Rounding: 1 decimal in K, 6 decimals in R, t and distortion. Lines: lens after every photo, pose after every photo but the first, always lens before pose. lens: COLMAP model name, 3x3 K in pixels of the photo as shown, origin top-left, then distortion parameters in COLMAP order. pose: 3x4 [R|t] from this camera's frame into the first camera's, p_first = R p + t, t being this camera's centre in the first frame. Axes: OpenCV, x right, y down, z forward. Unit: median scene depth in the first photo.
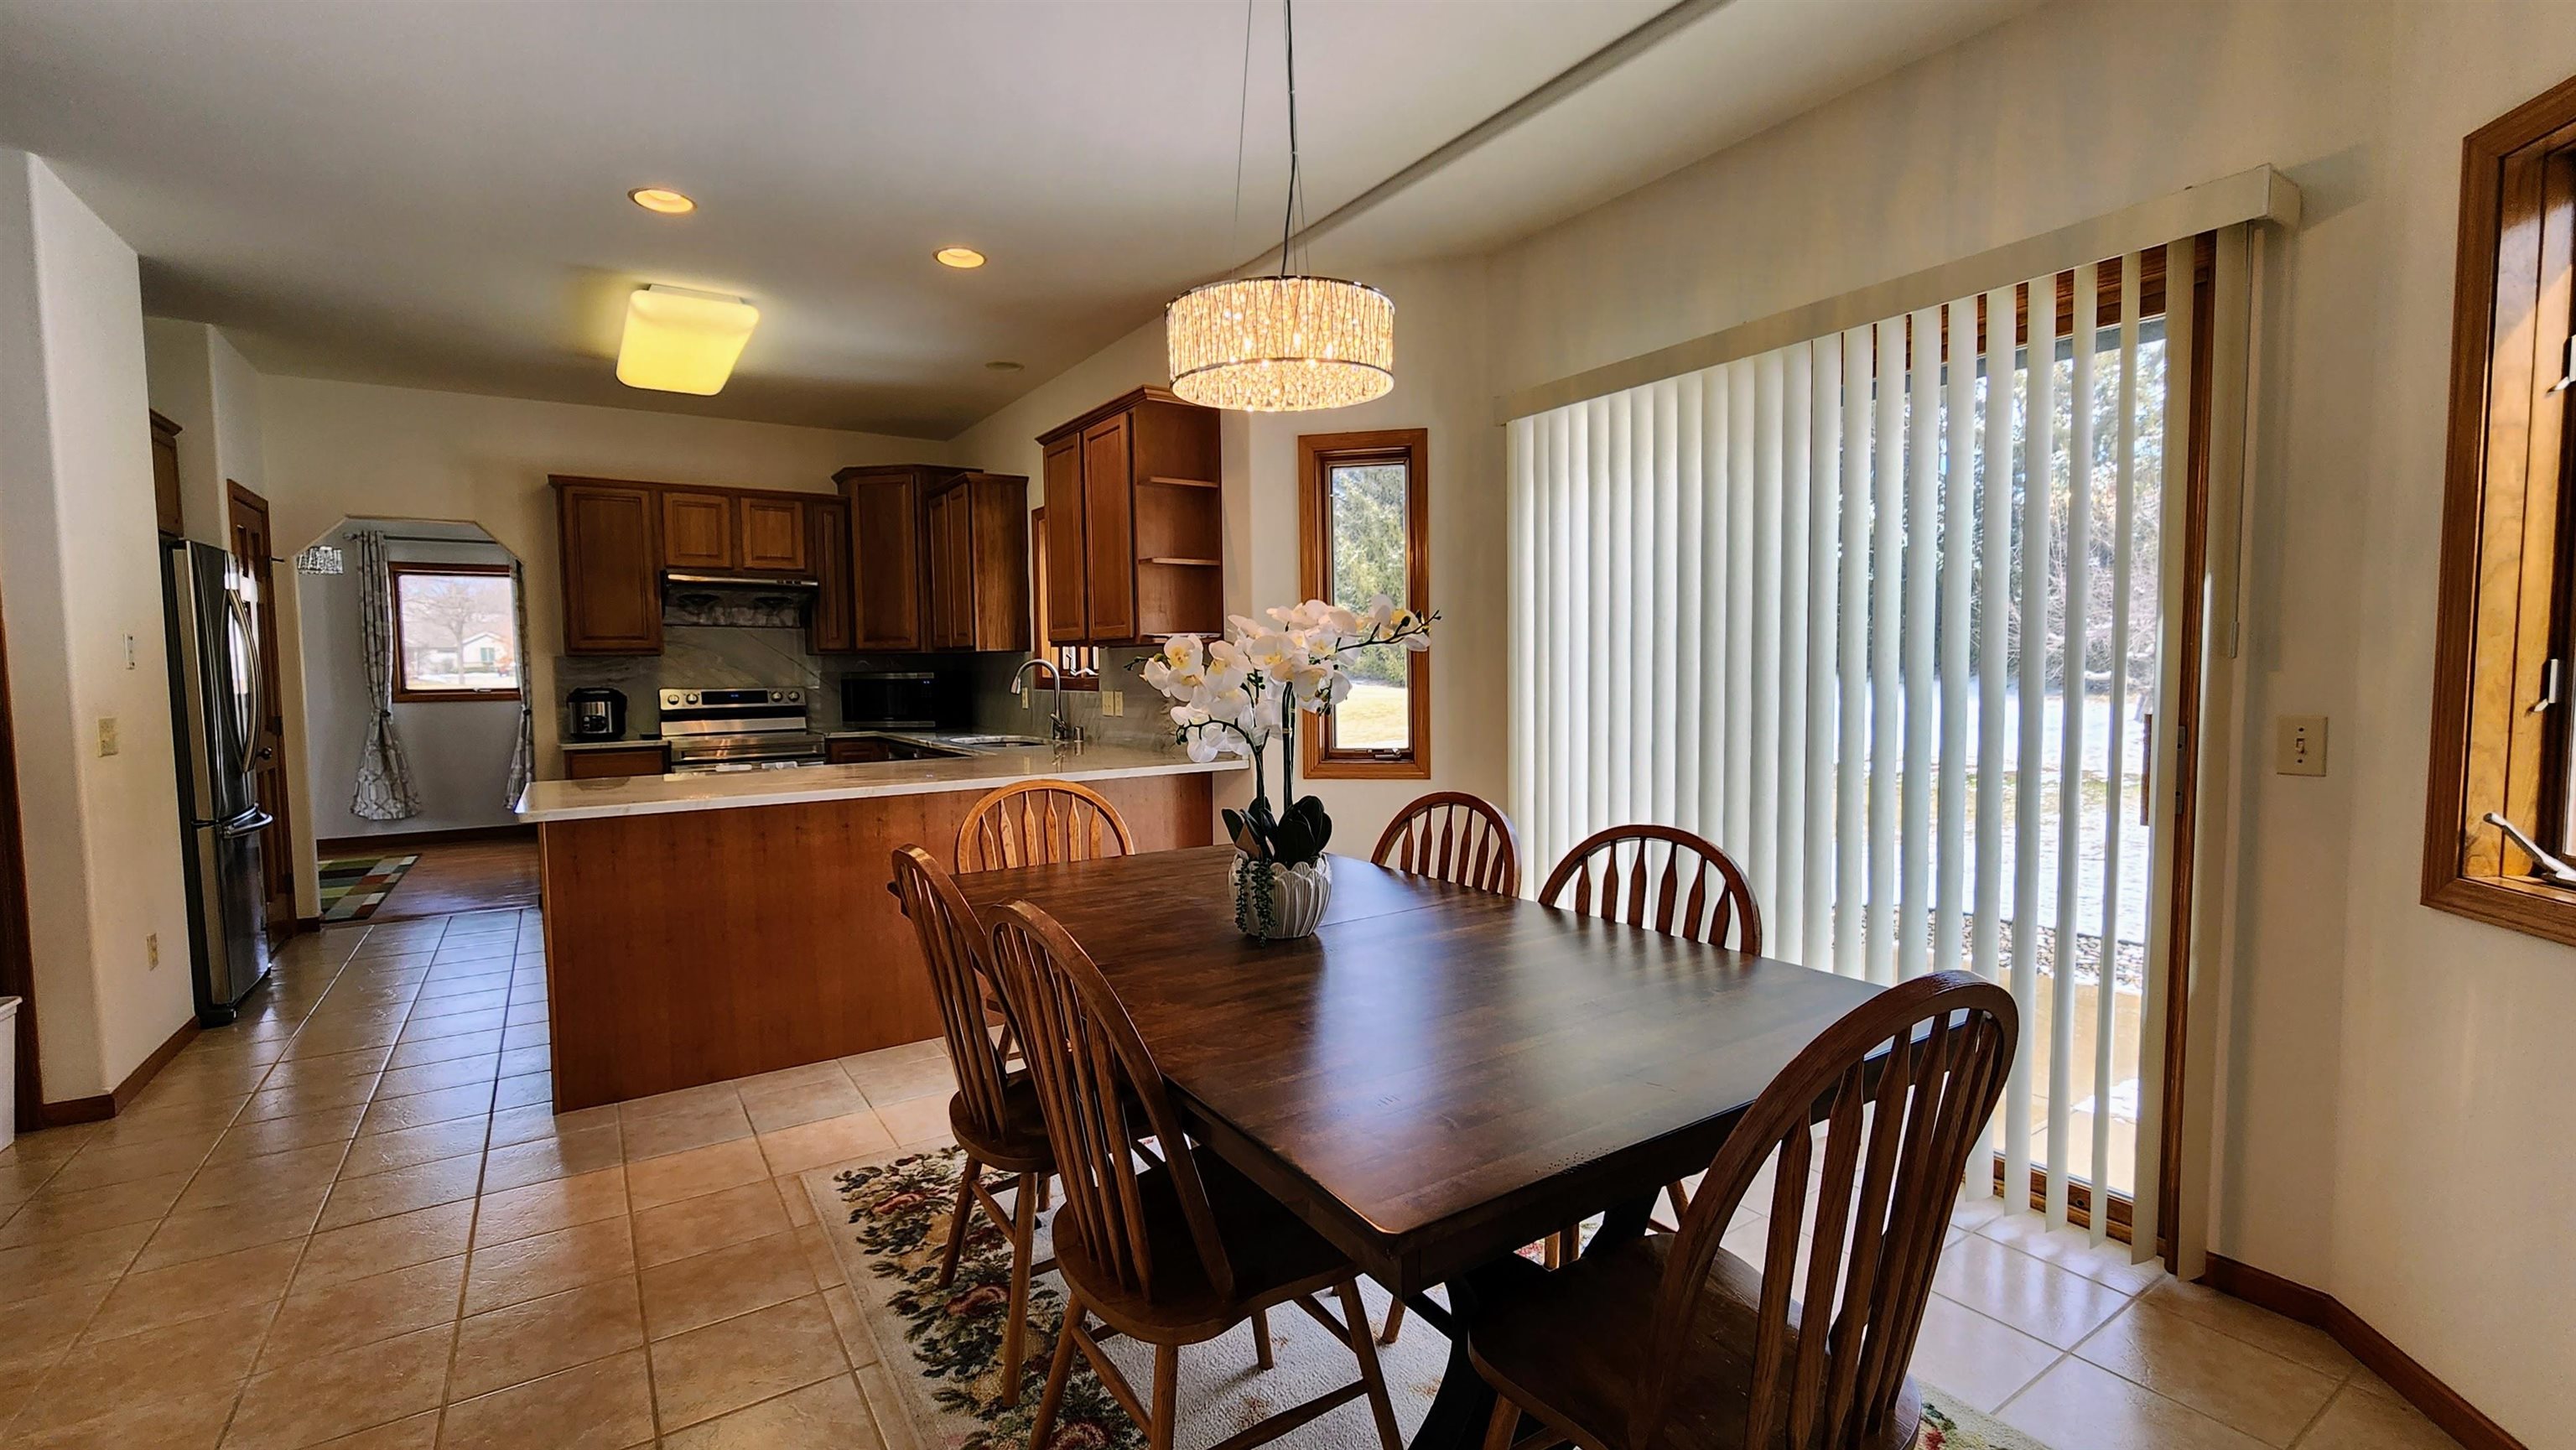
lens RADIAL K [[1056.4, 0, 1288.0], [0, 1056.4, 725.0], [0, 0, 1]] dist [0.000061, -0.000082]
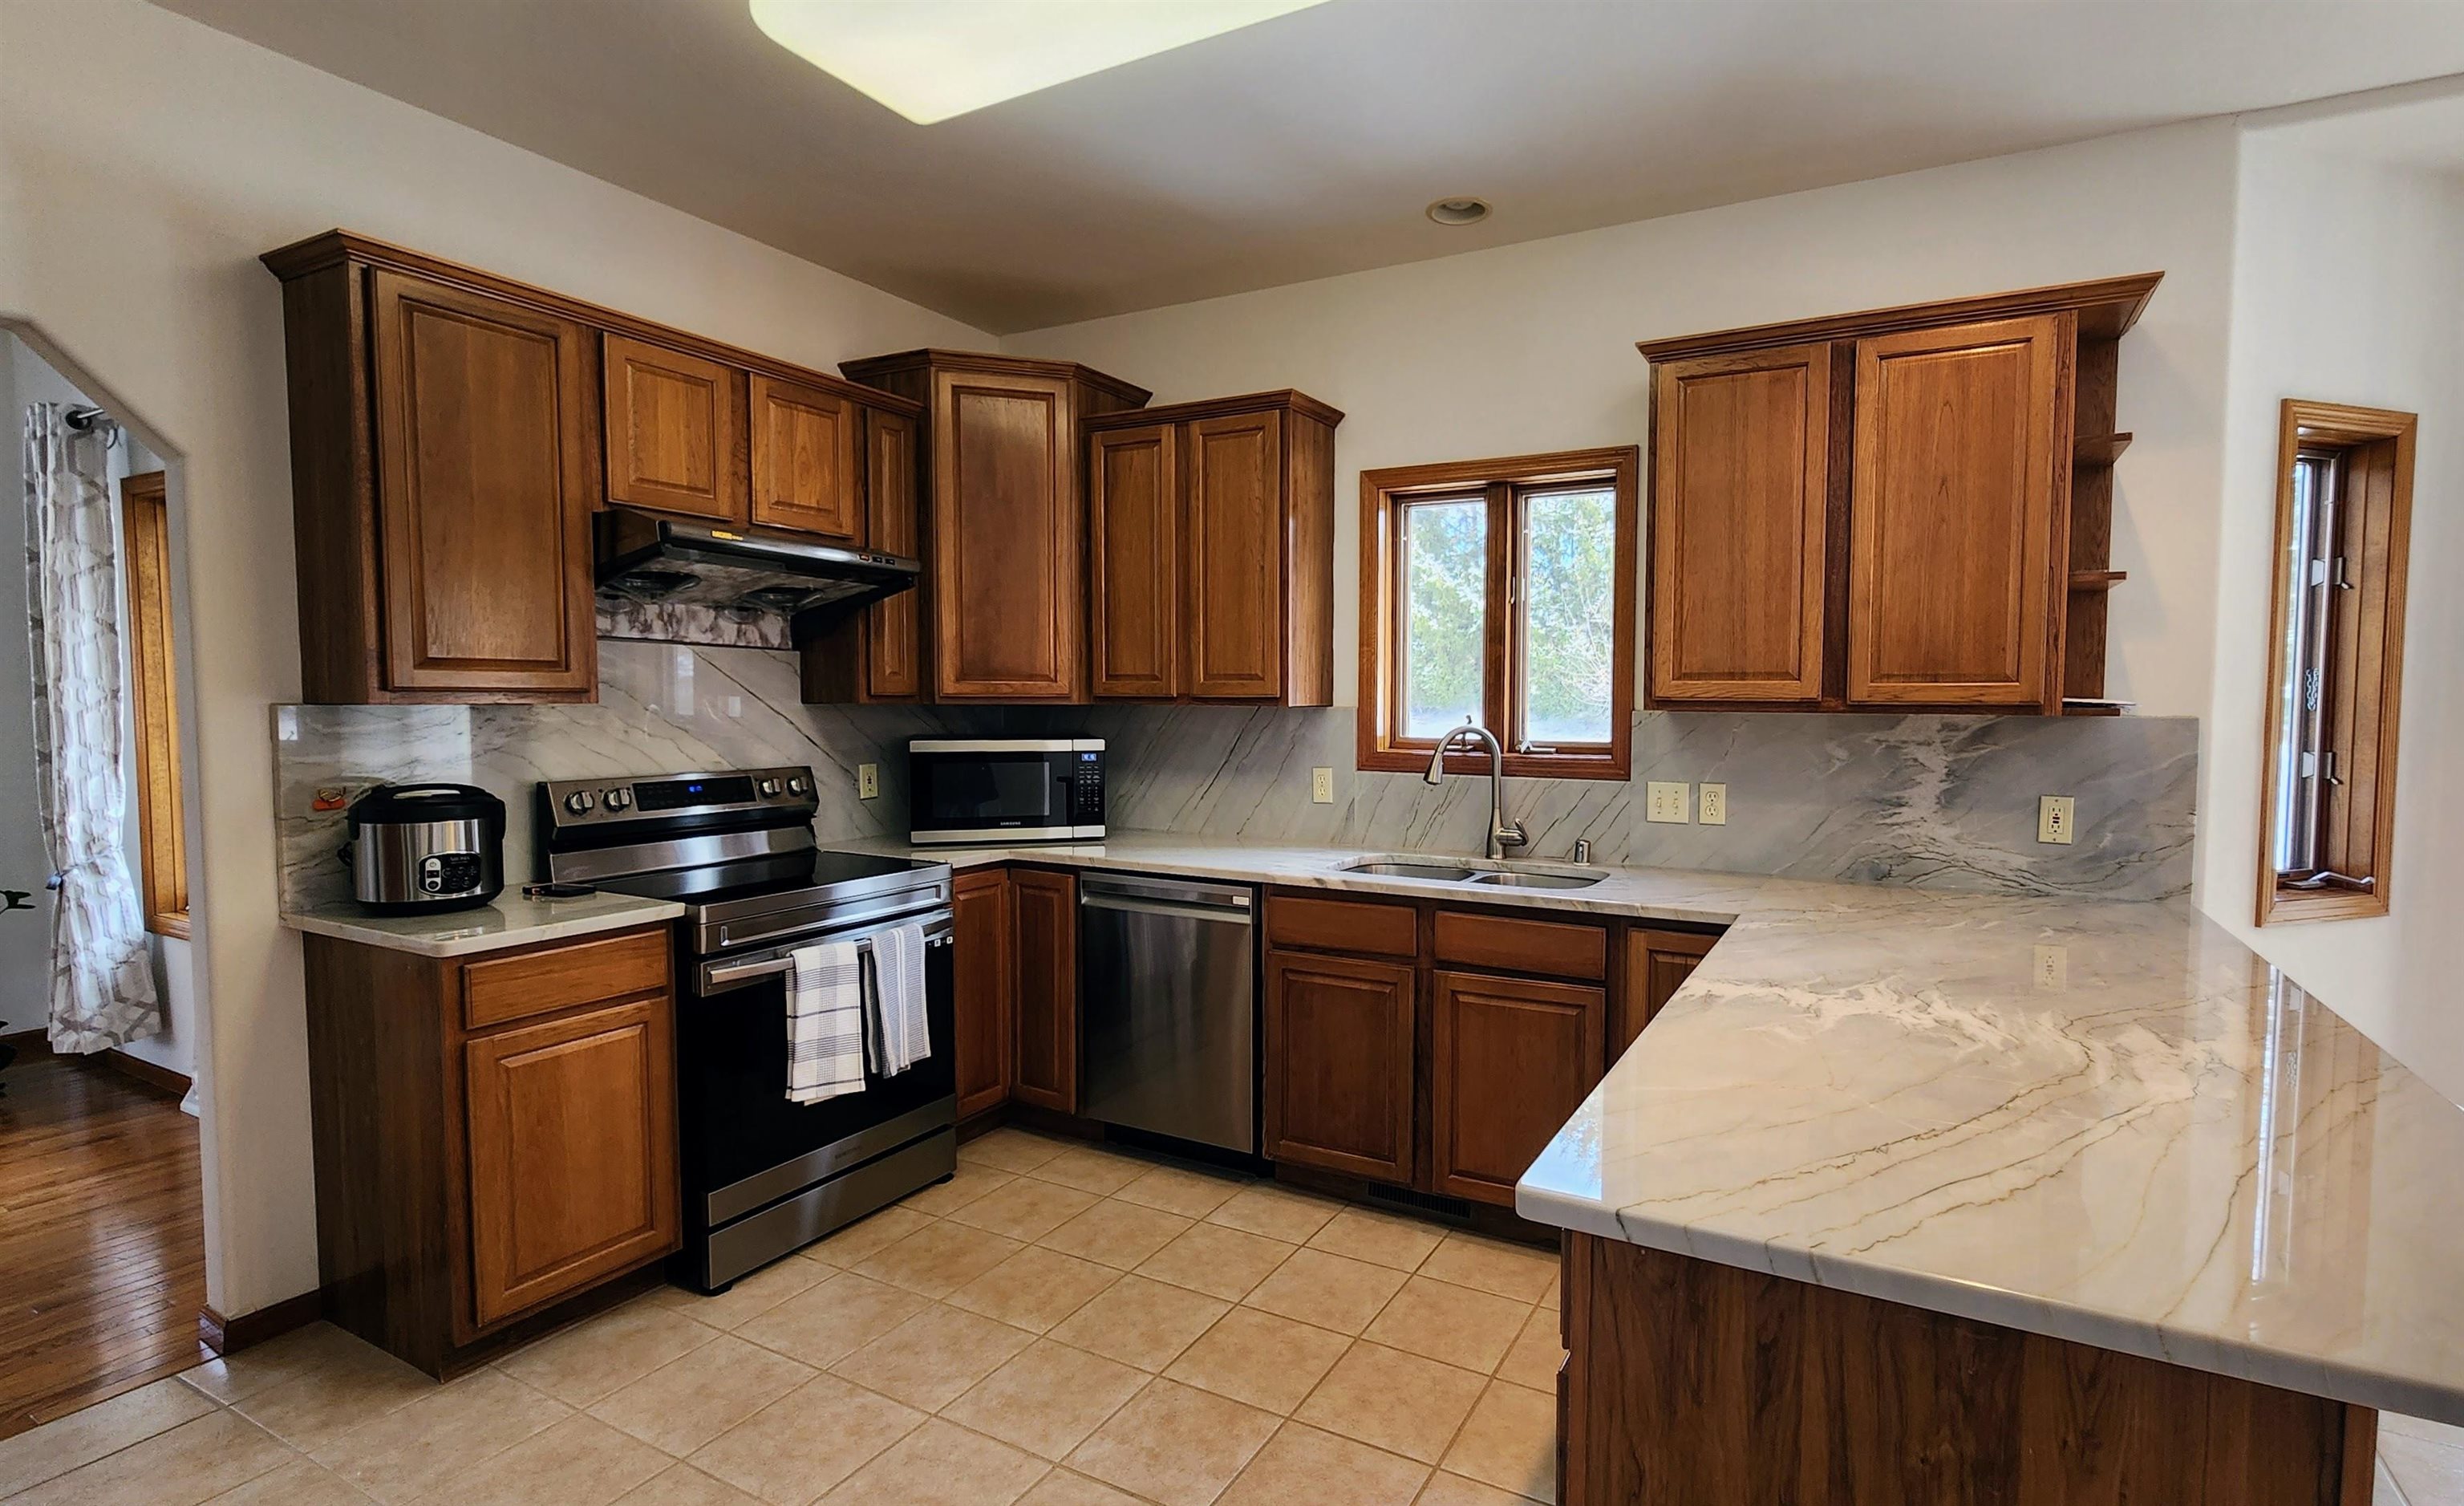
lens RADIAL K [[1119.8, 0, 1338.5], [0, 1119.8, 762.4], [0, 0, 1]] dist [-0.002426, -0.000386]
pose [[0.869708, -0.016235, 0.493299, -0.529549], [0.017246, 0.999848, 0.002500, -0.036928], [-0.493265, 0.006333, 0.869856, 0.425828]]
